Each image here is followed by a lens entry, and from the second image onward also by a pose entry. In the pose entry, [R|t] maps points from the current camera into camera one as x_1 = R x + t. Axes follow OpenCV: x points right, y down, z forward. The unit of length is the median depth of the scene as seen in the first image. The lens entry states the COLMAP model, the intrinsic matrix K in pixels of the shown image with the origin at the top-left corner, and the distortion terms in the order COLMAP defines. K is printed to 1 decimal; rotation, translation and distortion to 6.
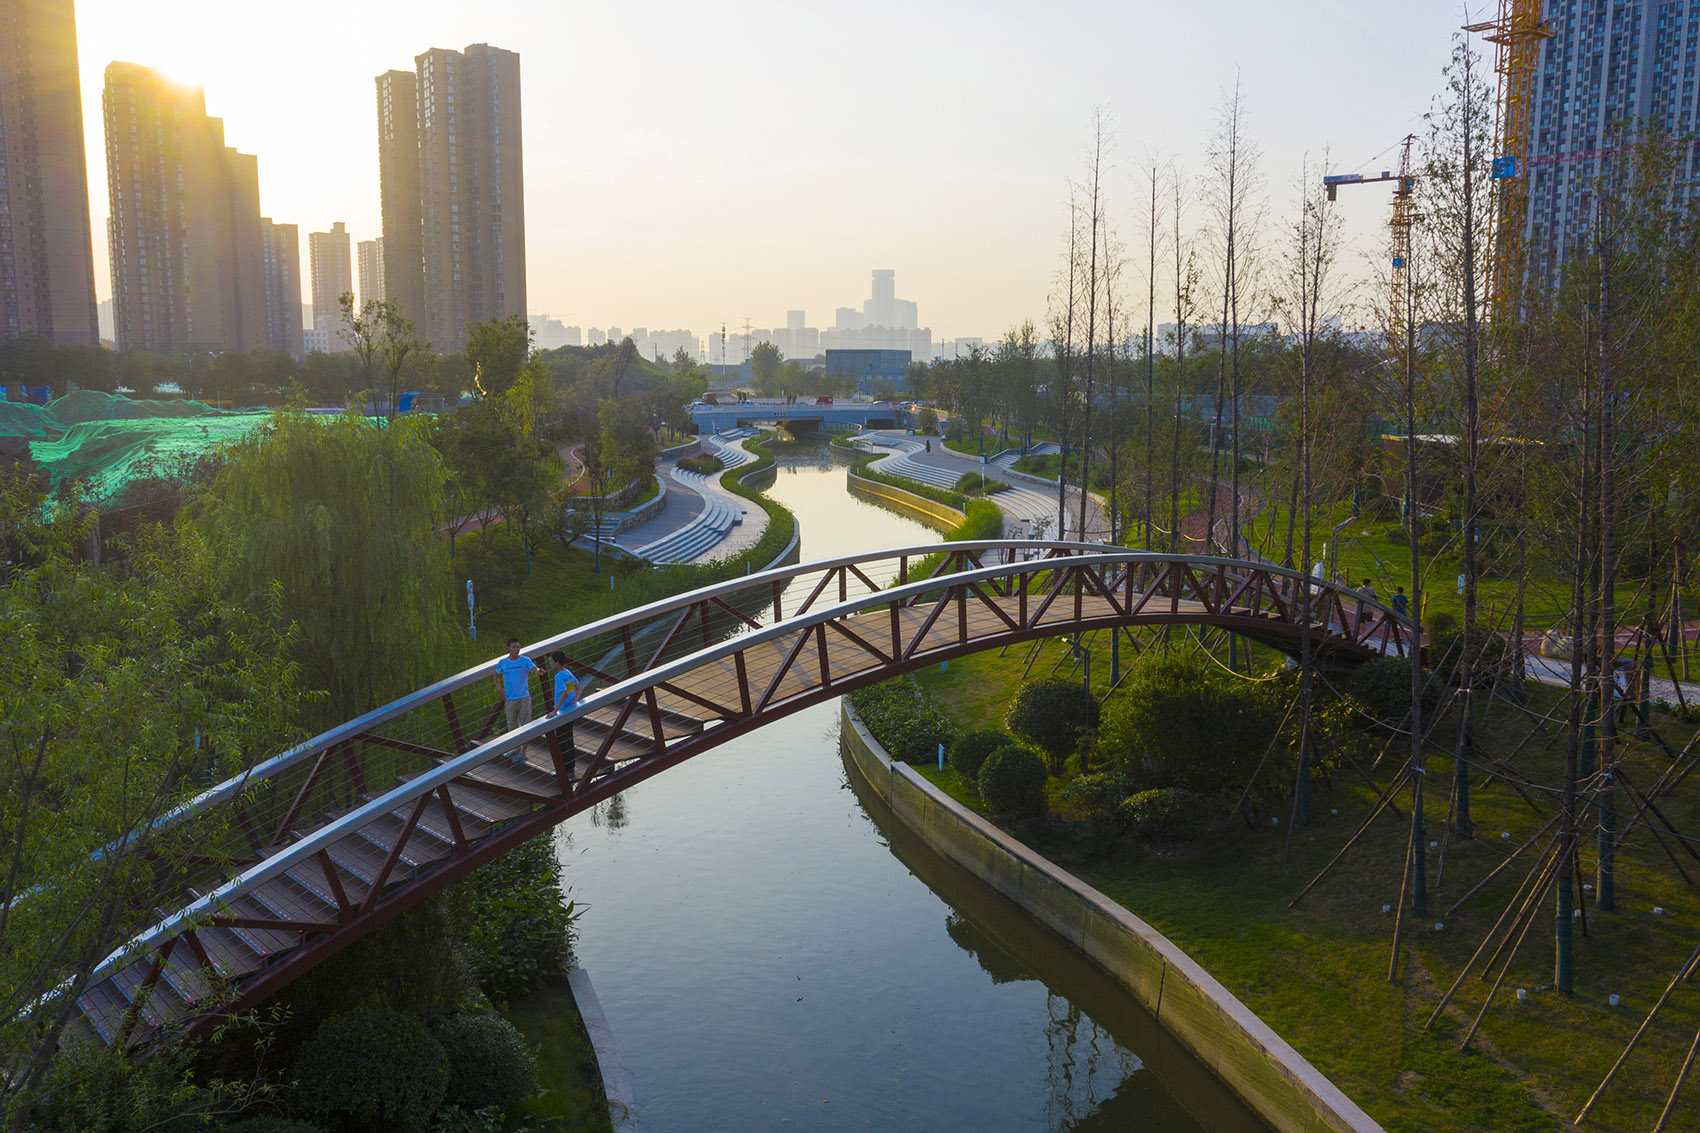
lens RADIAL K [[1363.1, 0, 850.0], [0, 1363.1, 566.5], [0, 0, 1]] dist [-0.004387, -0.007411]
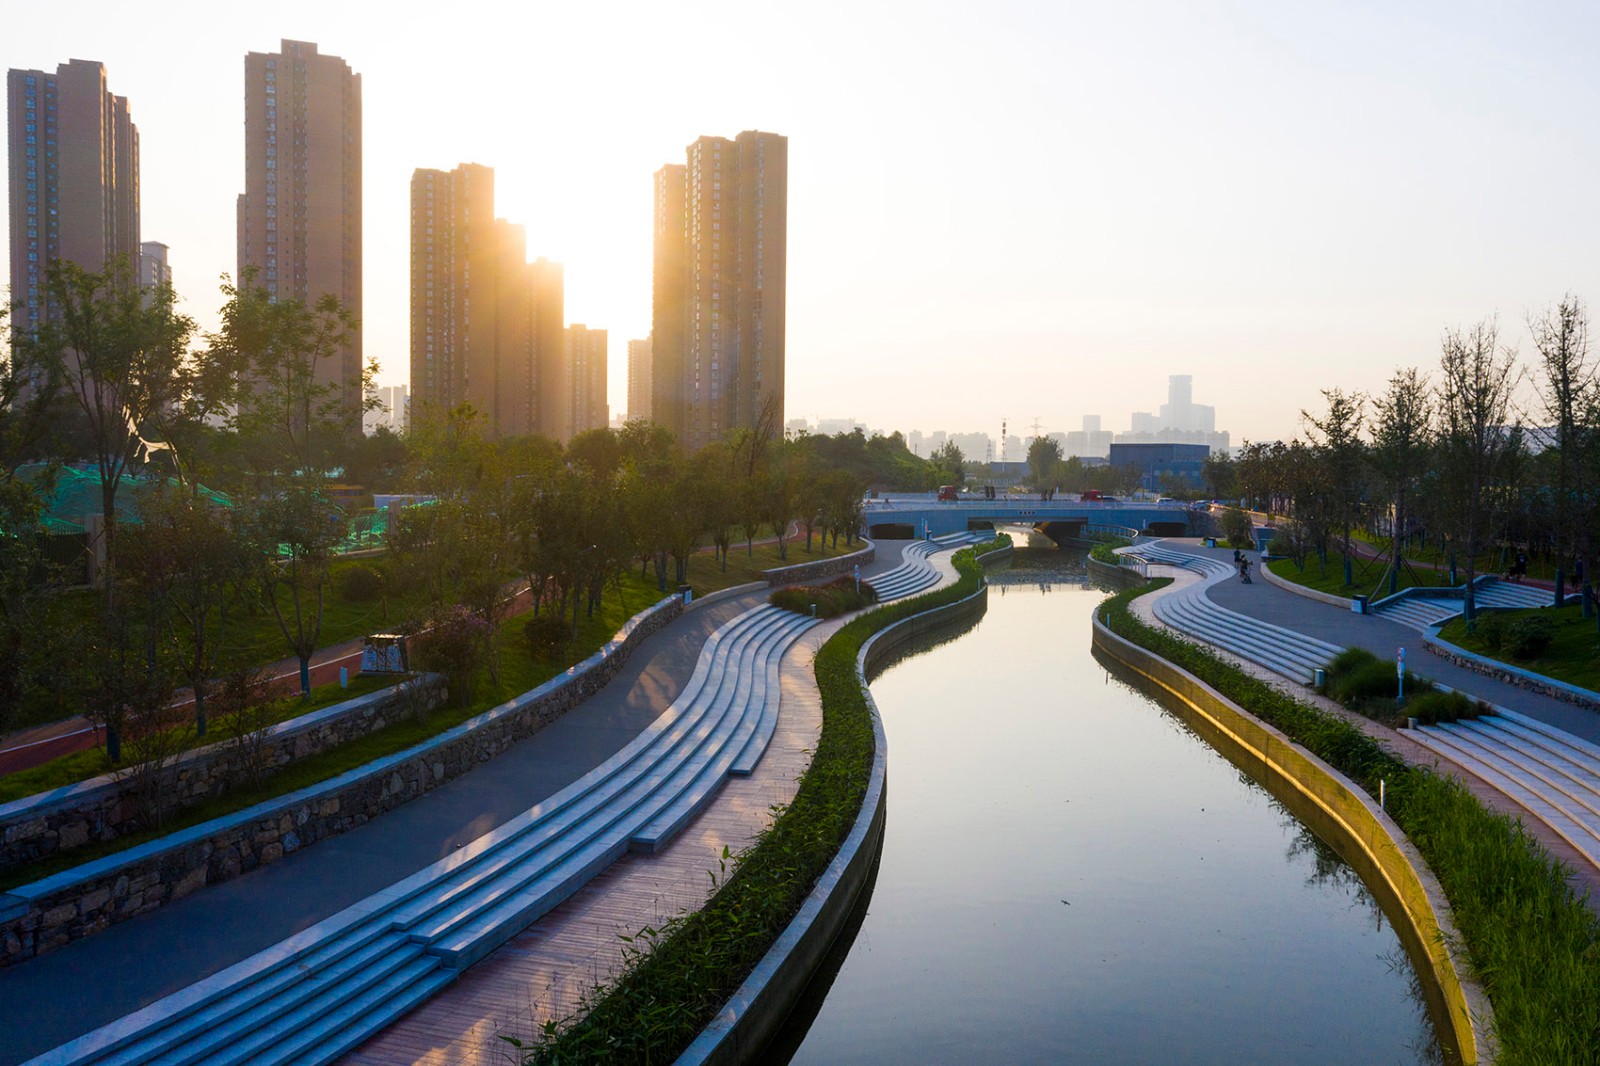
lens RADIAL K [[1291.6, 0, 800.0], [0, 1291.6, 533.0], [0, 0, 1]] dist [0.001619, -0.003586]
pose [[0.966127, 0.020265, -0.257271, 0.010258], [-0.044747, 0.994966, -0.089667, -0.029345], [0.254159, 0.098142, 0.962170, 0.263352]]
